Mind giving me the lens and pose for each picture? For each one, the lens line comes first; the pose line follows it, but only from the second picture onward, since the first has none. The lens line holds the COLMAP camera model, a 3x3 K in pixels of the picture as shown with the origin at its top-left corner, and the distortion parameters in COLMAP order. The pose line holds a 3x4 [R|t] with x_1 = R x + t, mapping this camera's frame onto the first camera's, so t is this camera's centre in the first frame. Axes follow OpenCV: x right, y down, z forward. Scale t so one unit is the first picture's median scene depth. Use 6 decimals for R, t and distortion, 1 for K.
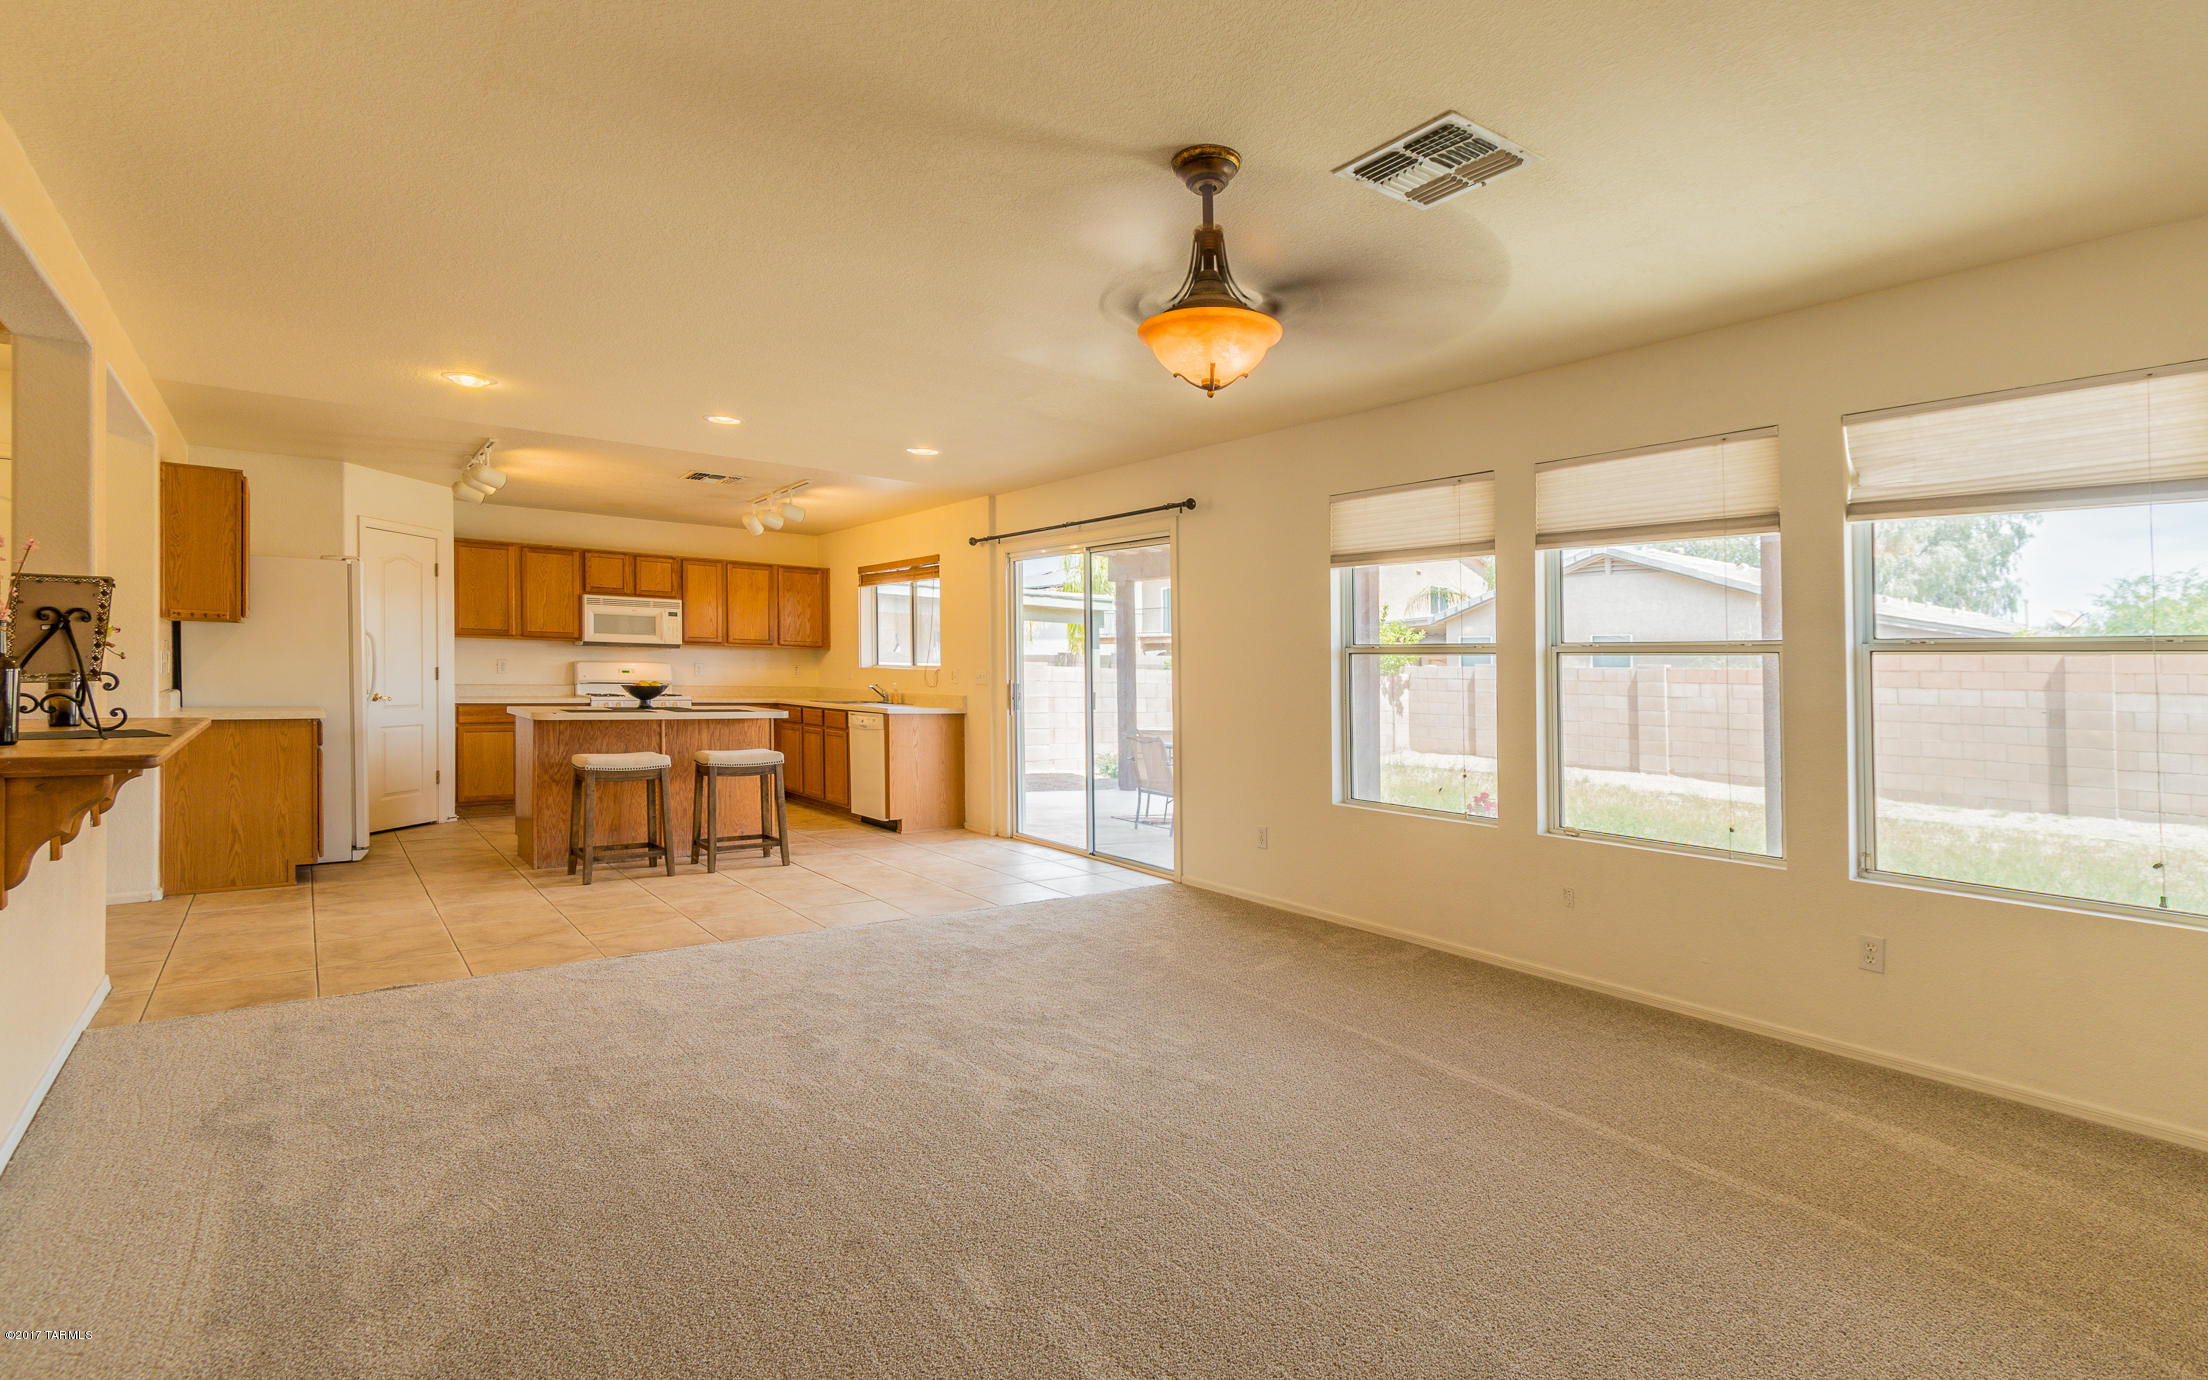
lens RADIAL K [[1055.0, 0, 1113.3], [0, 1055.0, 687.4], [0, 0, 1]] dist [0.008358, 0.000127]
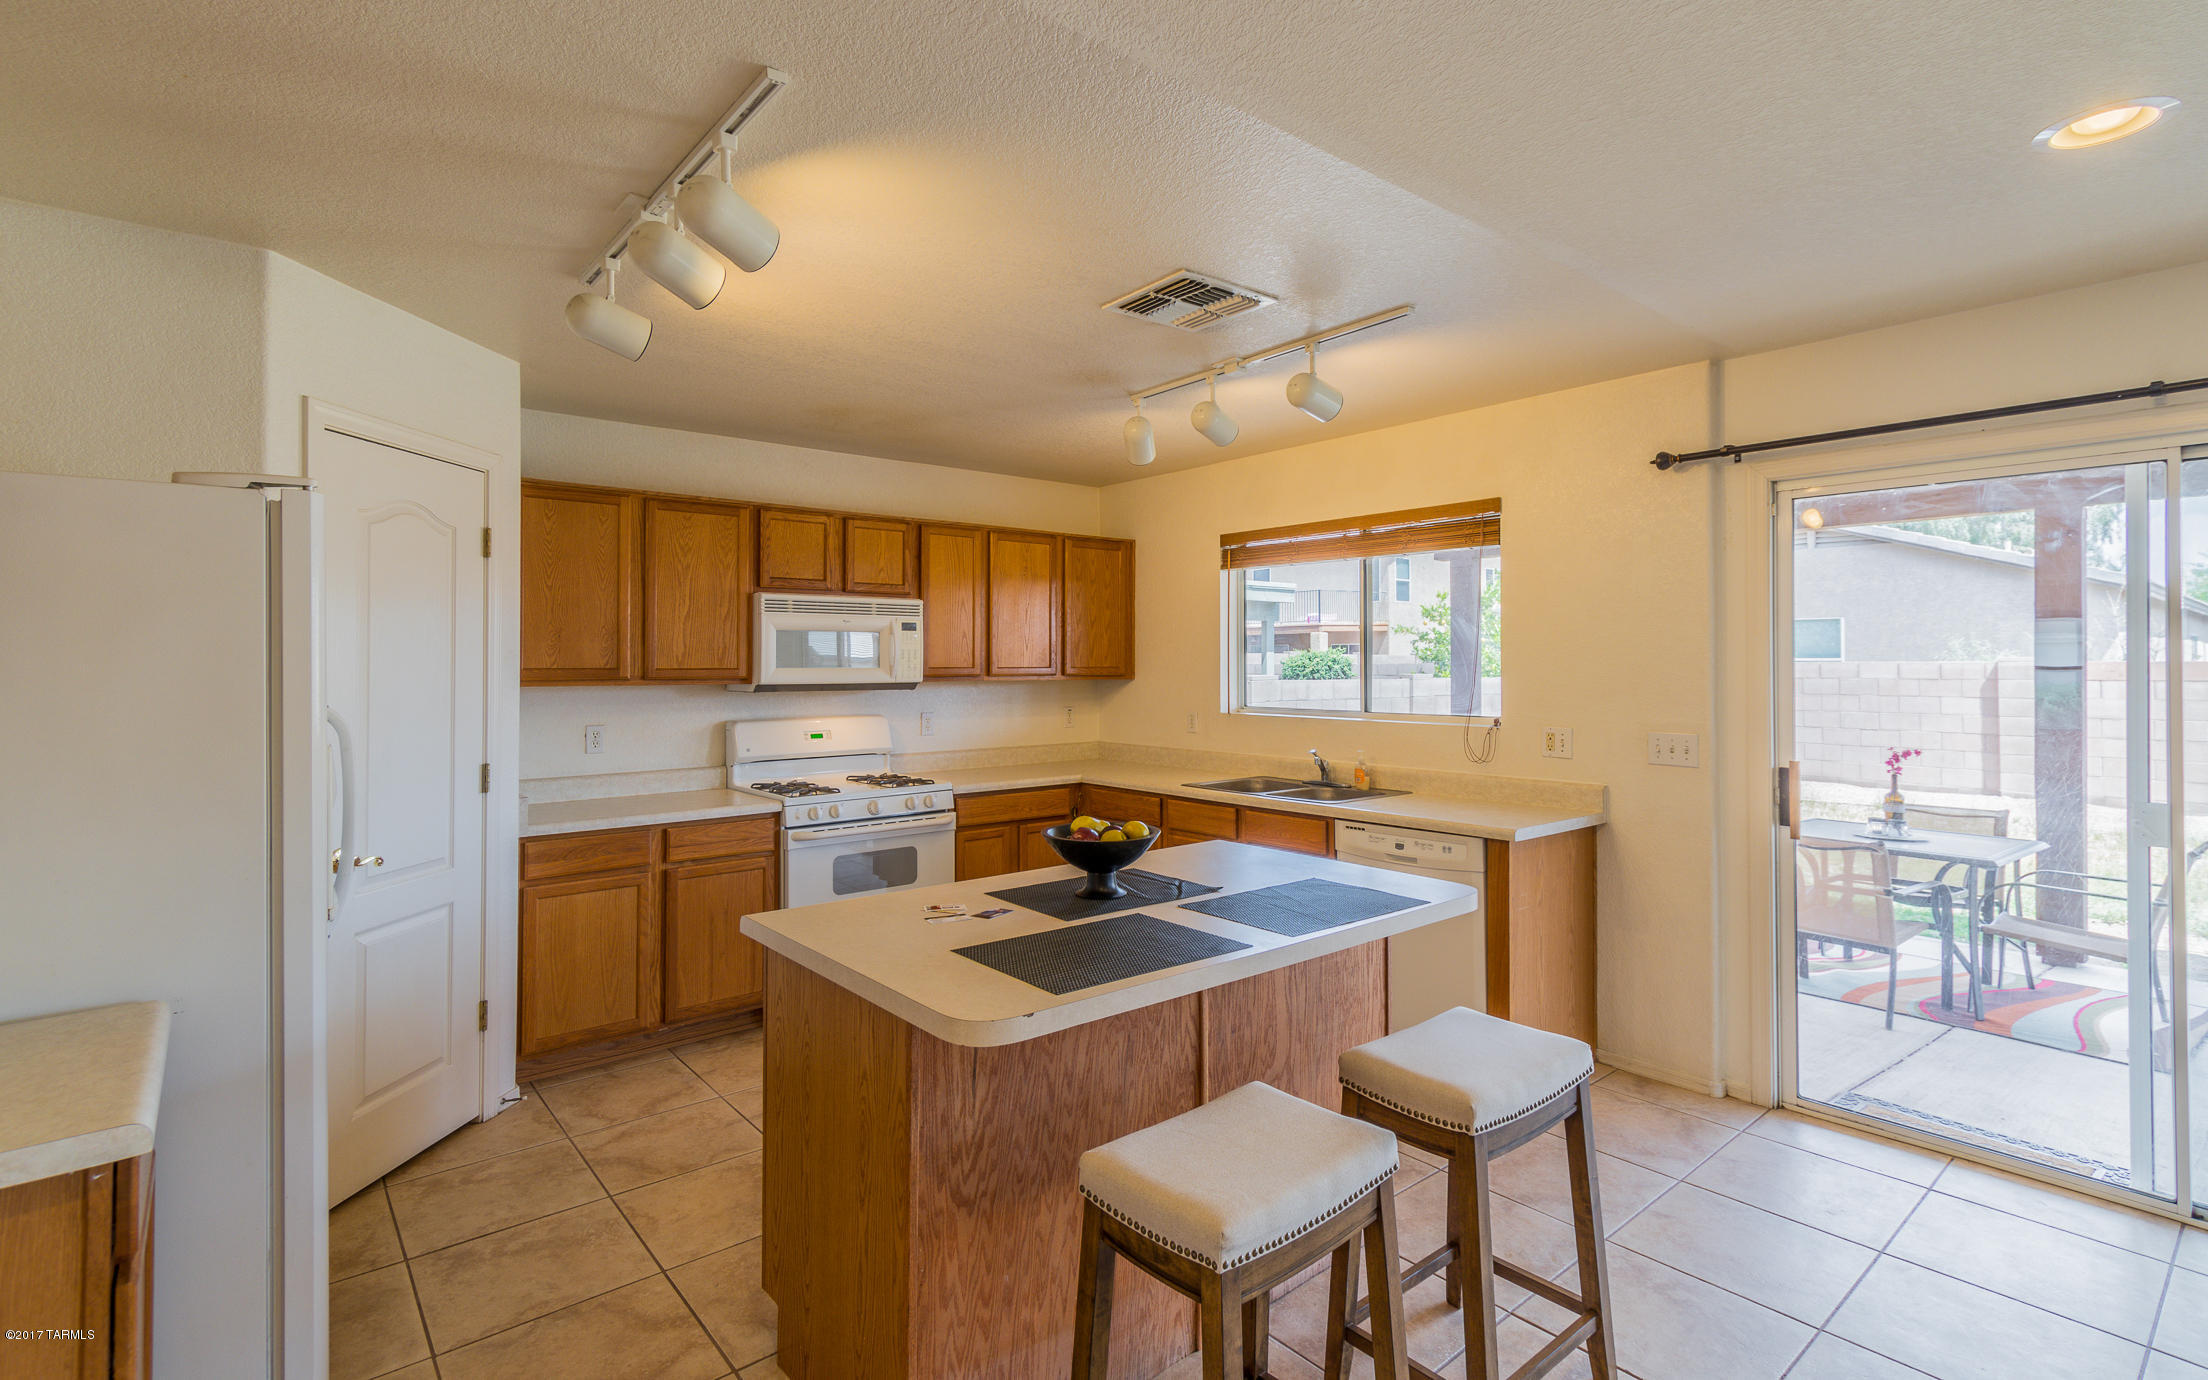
lens RADIAL K [[1055.0, 0, 1128.5], [0, 1055.0, 626.9], [0, 0, 1]] dist [0.008358, 0.000127]
pose [[0.998710, -0.021205, 0.046143, -0.358855], [0.023376, 0.998619, -0.047041, -0.044794], [-0.045082, 0.048059, 0.997827, 0.501908]]
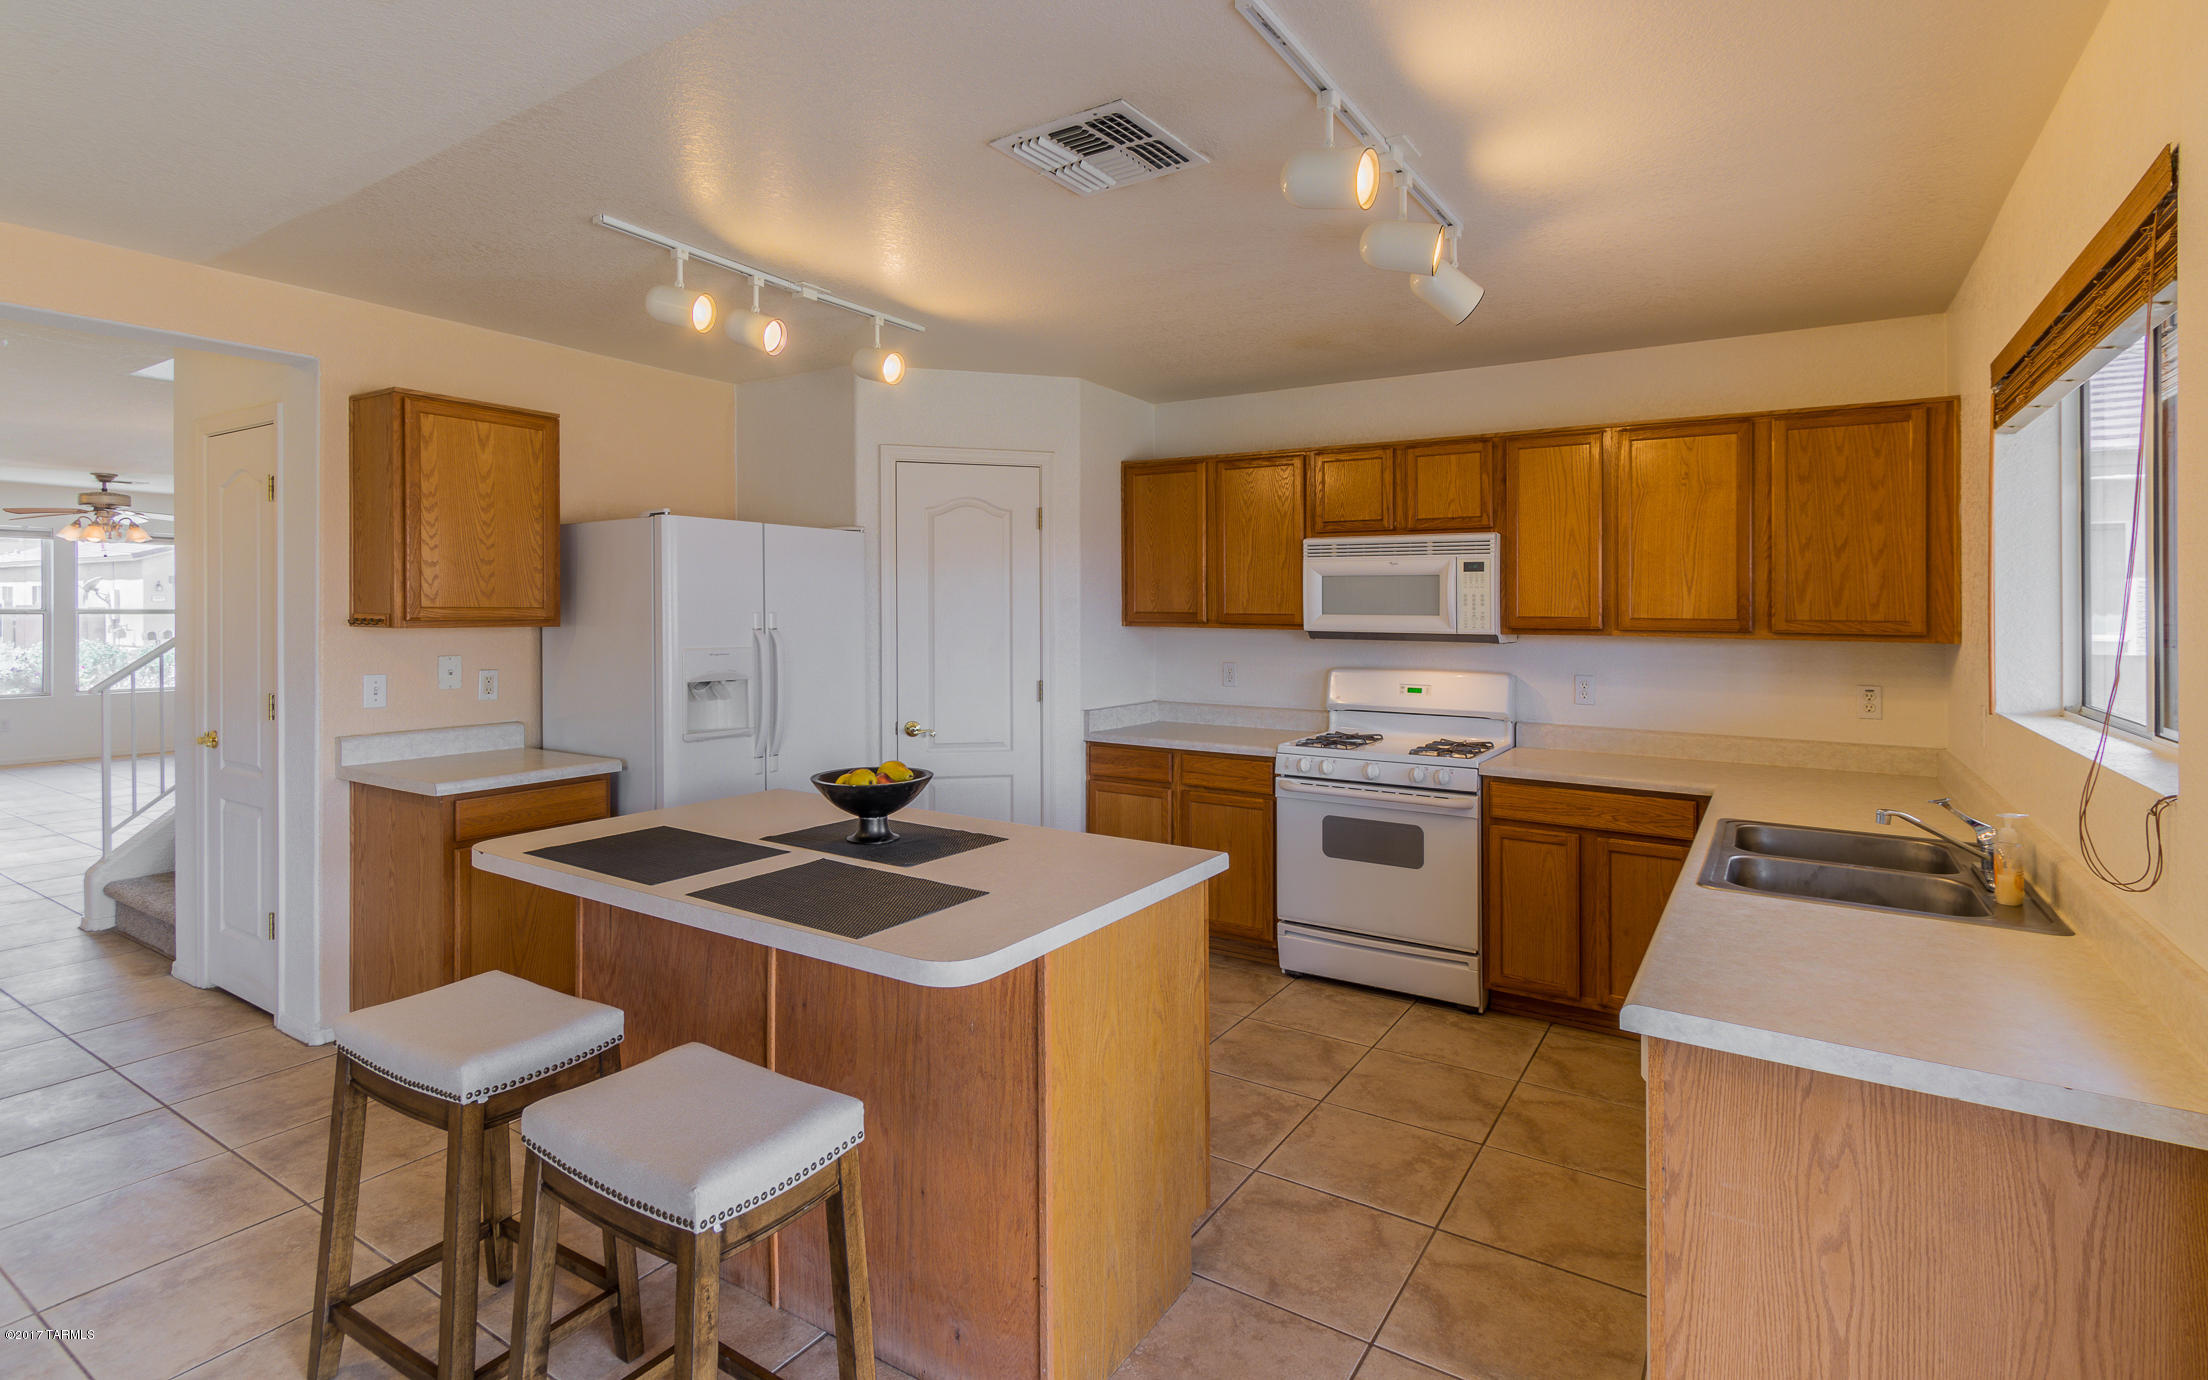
lens RADIAL K [[1055.0, 0, 1121.5], [0, 1055.0, 637.1], [0, 0, 1]] dist [0.008358, 0.000127]
pose [[0.340886, 0.007096, -0.940078, -0.056549], [-0.014472, 0.999893, 0.002300, -0.041982], [0.939993, 0.012821, 0.340952, 0.771560]]
